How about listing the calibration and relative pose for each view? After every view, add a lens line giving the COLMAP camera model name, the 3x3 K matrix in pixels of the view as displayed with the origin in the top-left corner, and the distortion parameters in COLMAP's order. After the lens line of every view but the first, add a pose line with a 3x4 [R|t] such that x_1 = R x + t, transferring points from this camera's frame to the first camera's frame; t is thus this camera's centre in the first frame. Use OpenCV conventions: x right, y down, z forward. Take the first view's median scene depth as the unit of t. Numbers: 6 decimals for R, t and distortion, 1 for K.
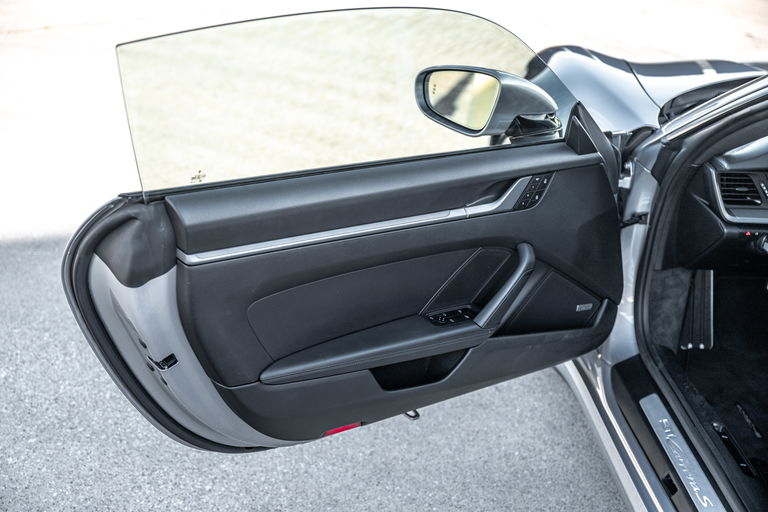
lens RADIAL K [[977.9, 0, 384.0], [0, 977.9, 256.0], [0, 0, 1]] dist [0.003726, -0.020134]
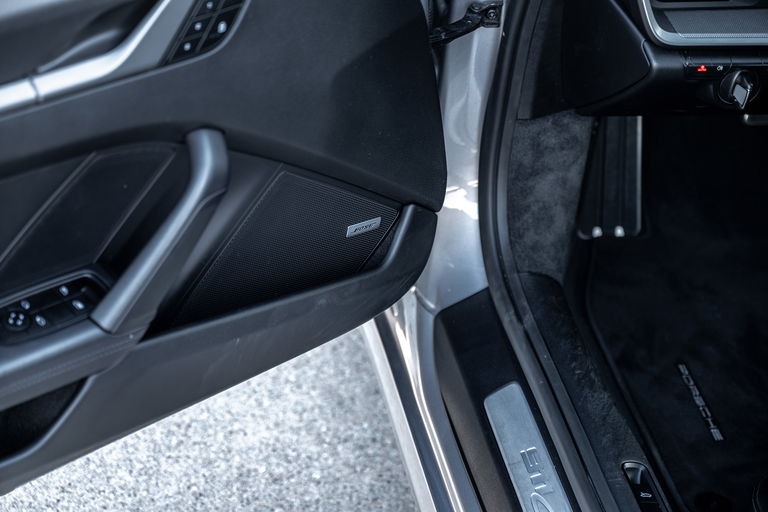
lens RADIAL K [[1512.9, 0, 384.0], [0, 1512.9, 256.0], [0, 0, 1]] dist [-0.028424, 0.044868]
pose [[0.990327, -0.058285, 0.125916, 0.115983], [0.027740, 0.972341, 0.231912, -0.095743], [-0.135950, -0.226176, 0.964553, 0.281855]]
